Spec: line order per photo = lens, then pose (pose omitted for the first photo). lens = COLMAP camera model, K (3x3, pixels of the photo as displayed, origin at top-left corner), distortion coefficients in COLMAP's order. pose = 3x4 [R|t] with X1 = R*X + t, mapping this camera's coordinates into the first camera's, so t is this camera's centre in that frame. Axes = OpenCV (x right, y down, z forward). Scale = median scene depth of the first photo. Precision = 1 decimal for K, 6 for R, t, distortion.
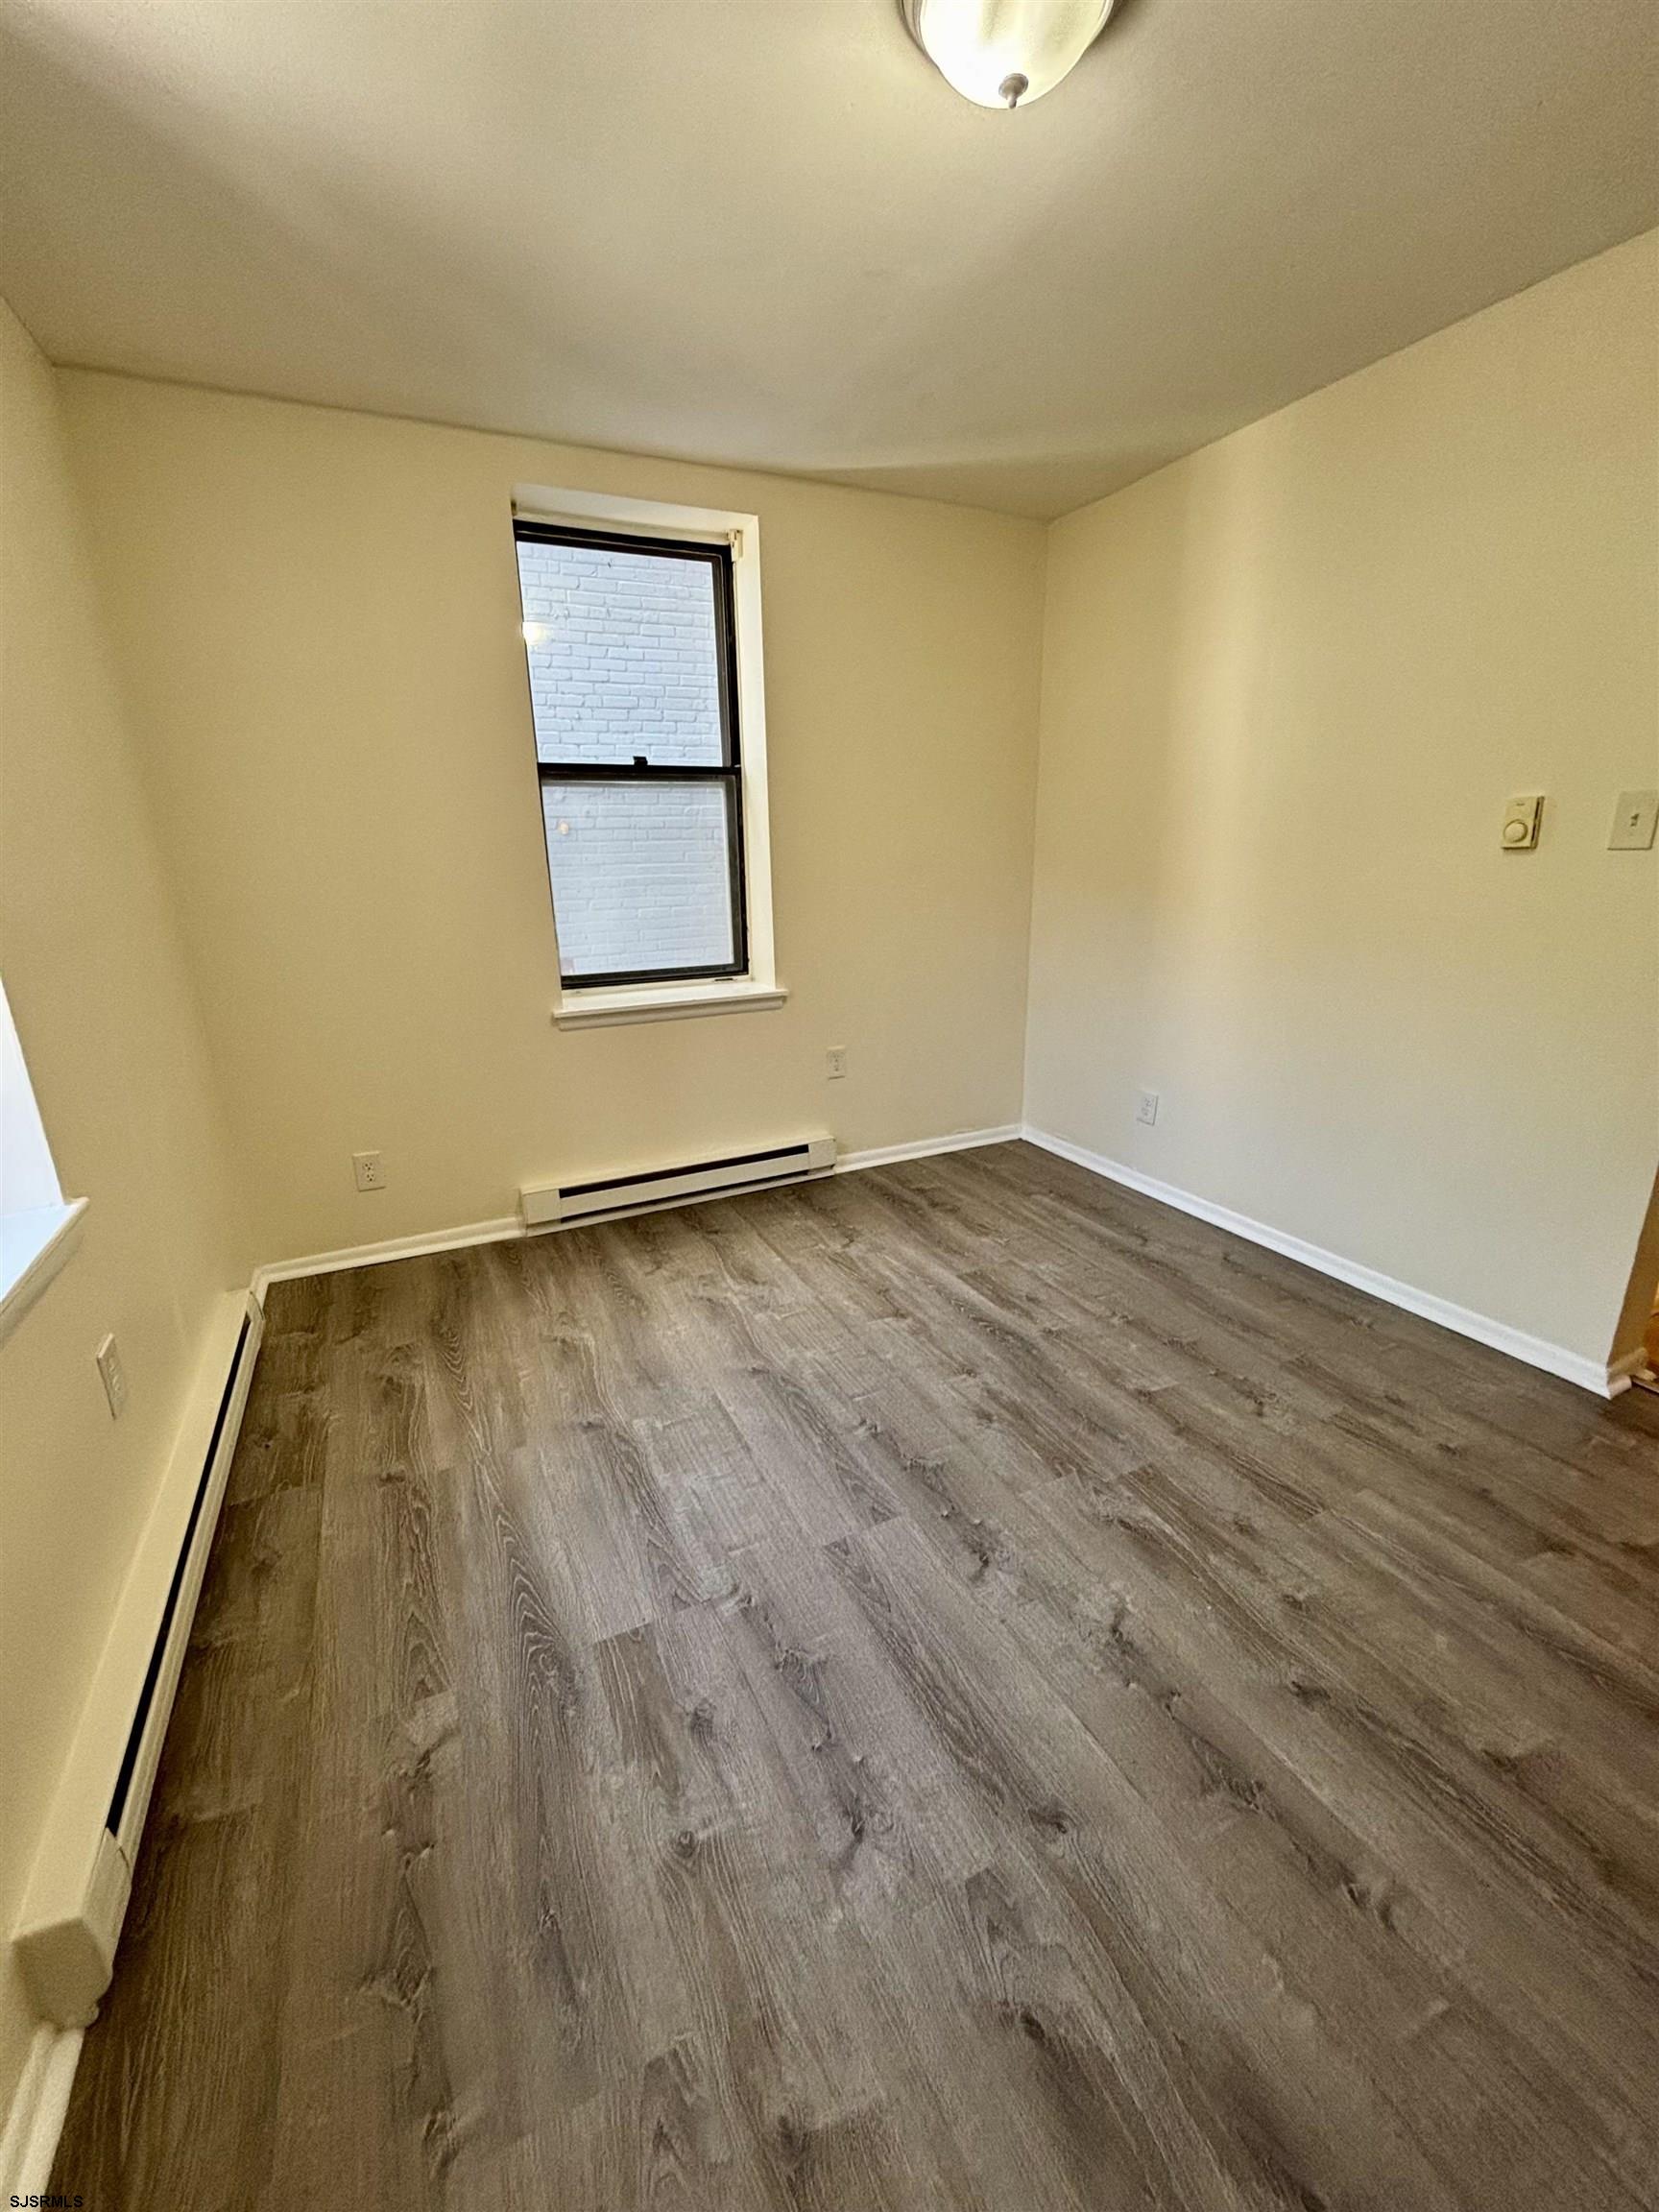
lens RADIAL K [[900.6, 0, 831.6], [0, 900.6, 1095.5], [0, 0, 1]] dist [0.000791, 0.000060]
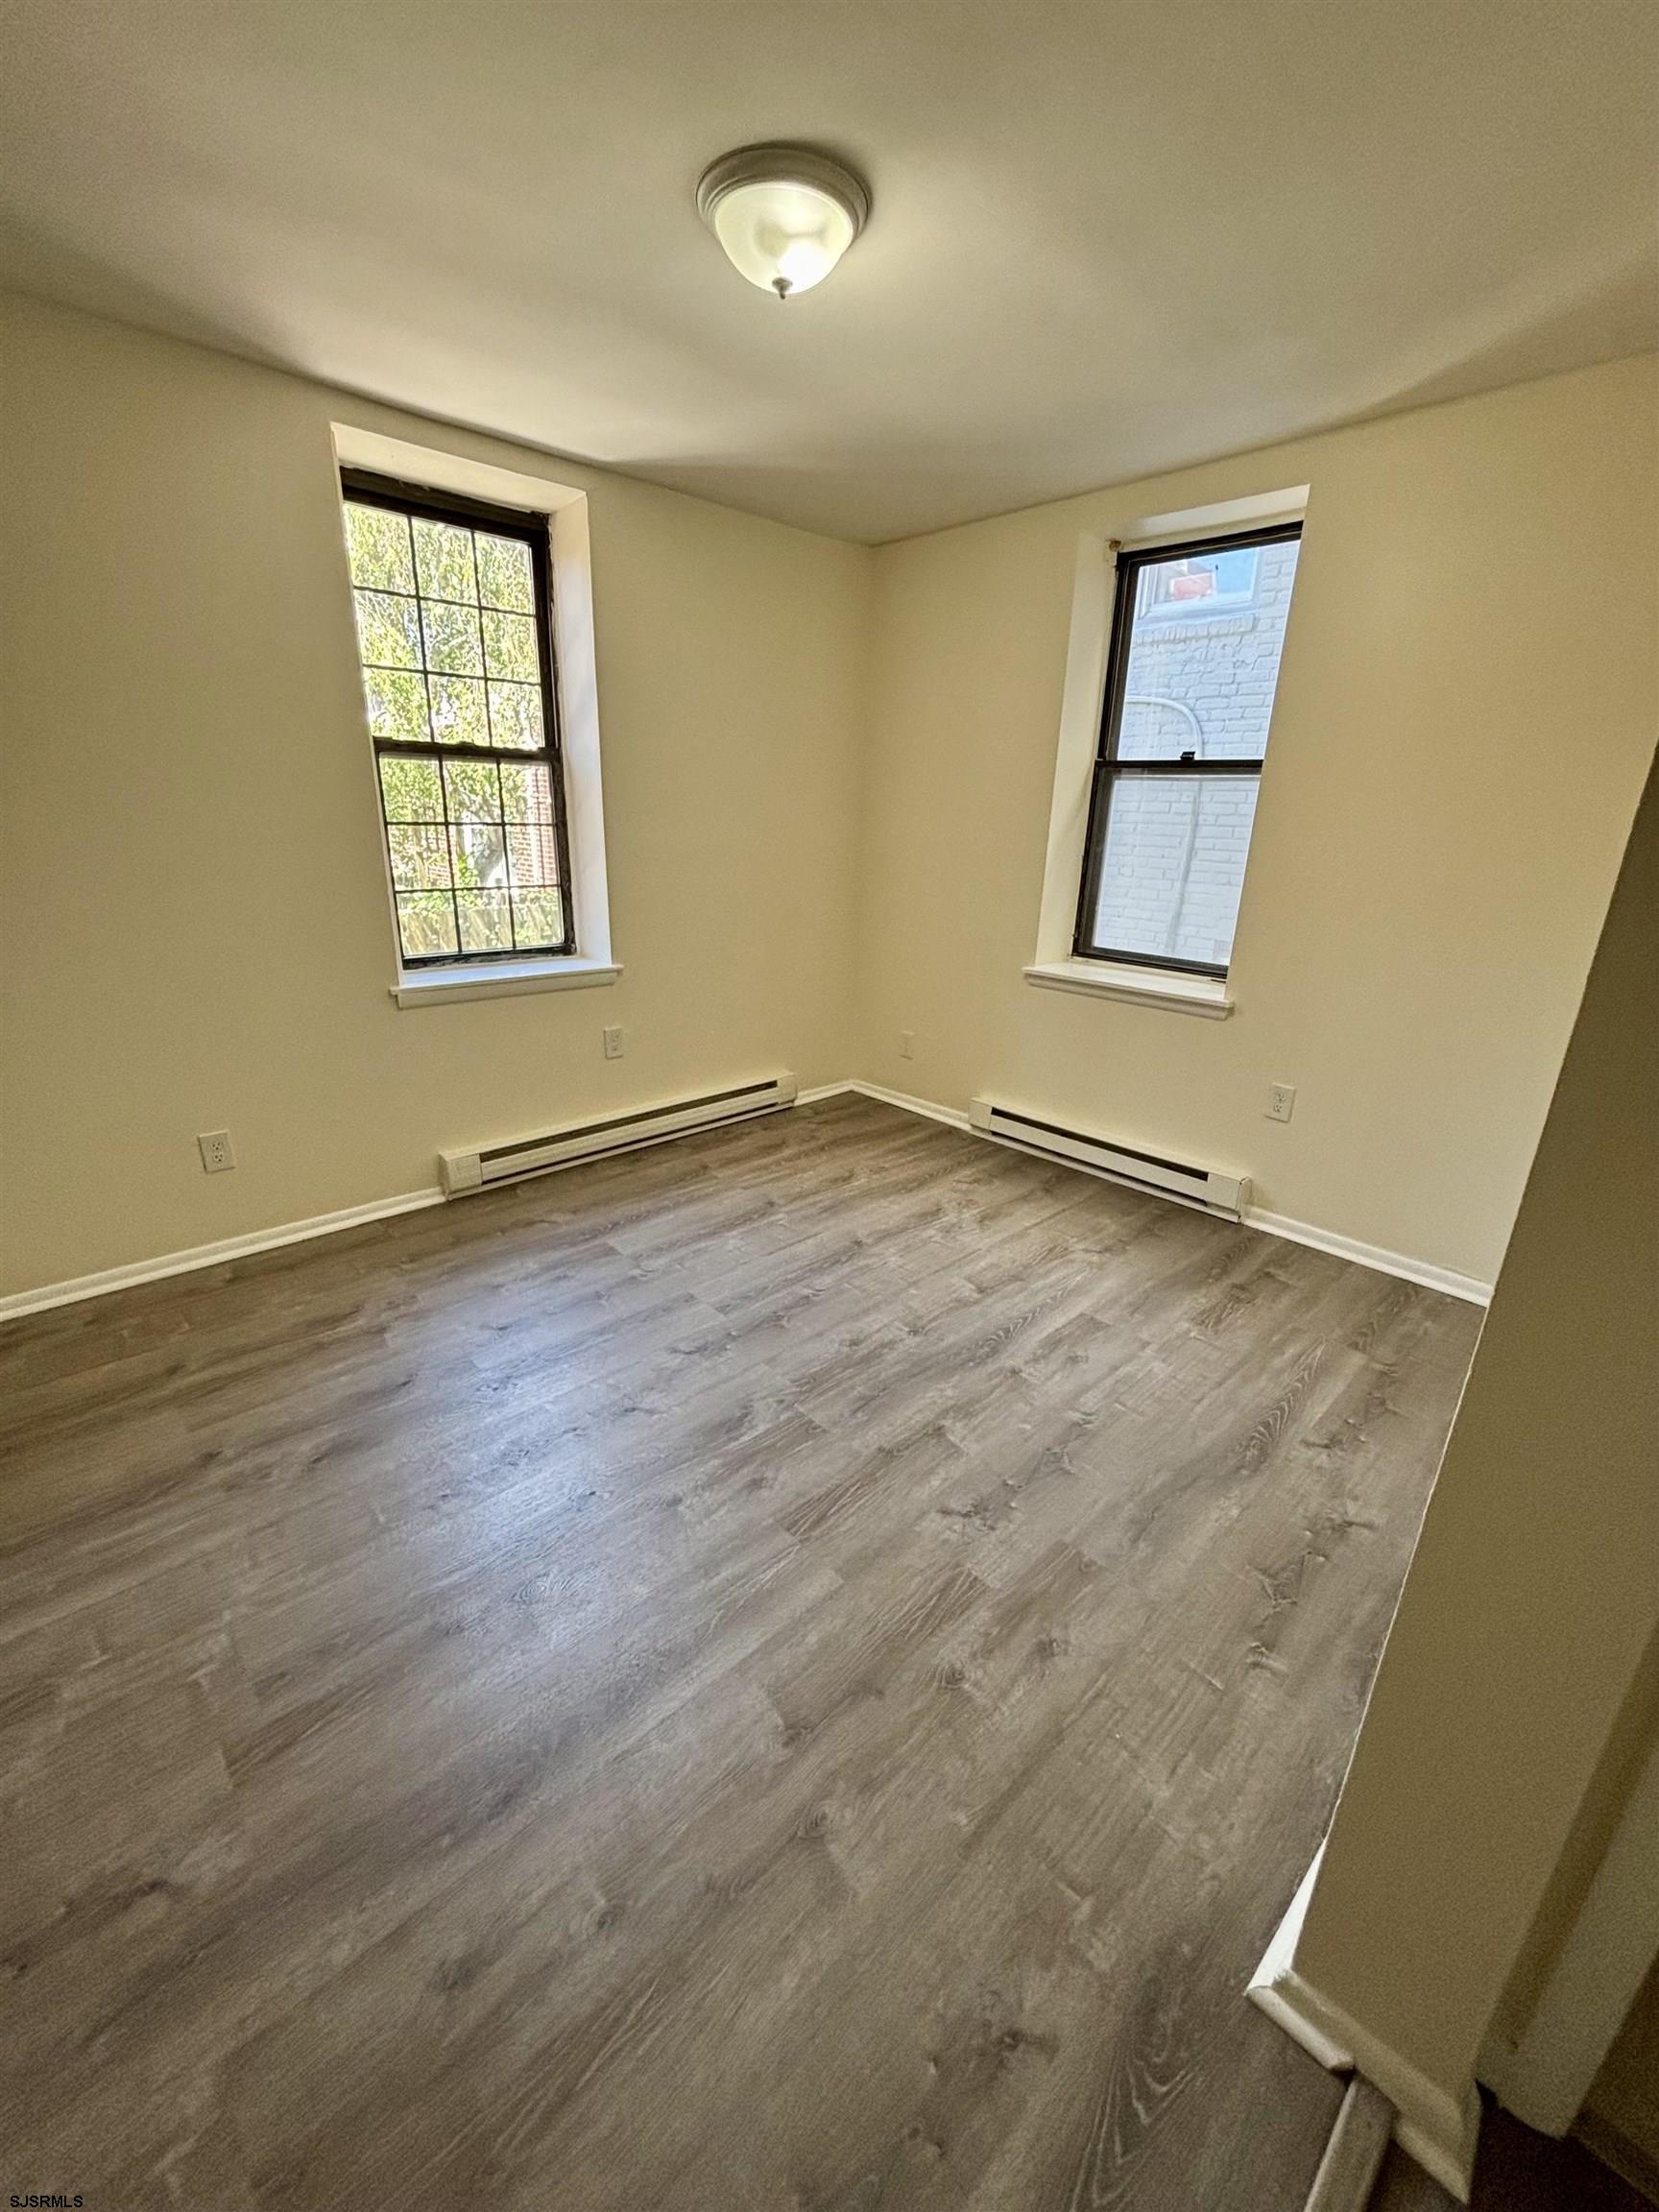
lens RADIAL K [[883.4, 0, 831.9], [0, 883.4, 1105.8], [0, 0, 1]] dist [0.000564, 0.000388]
pose [[0.300041, 0.332810, -0.893987, 1.104195], [-0.298484, 0.922861, 0.243382, -0.197916], [0.906026, 0.193816, 0.376235, 0.501574]]
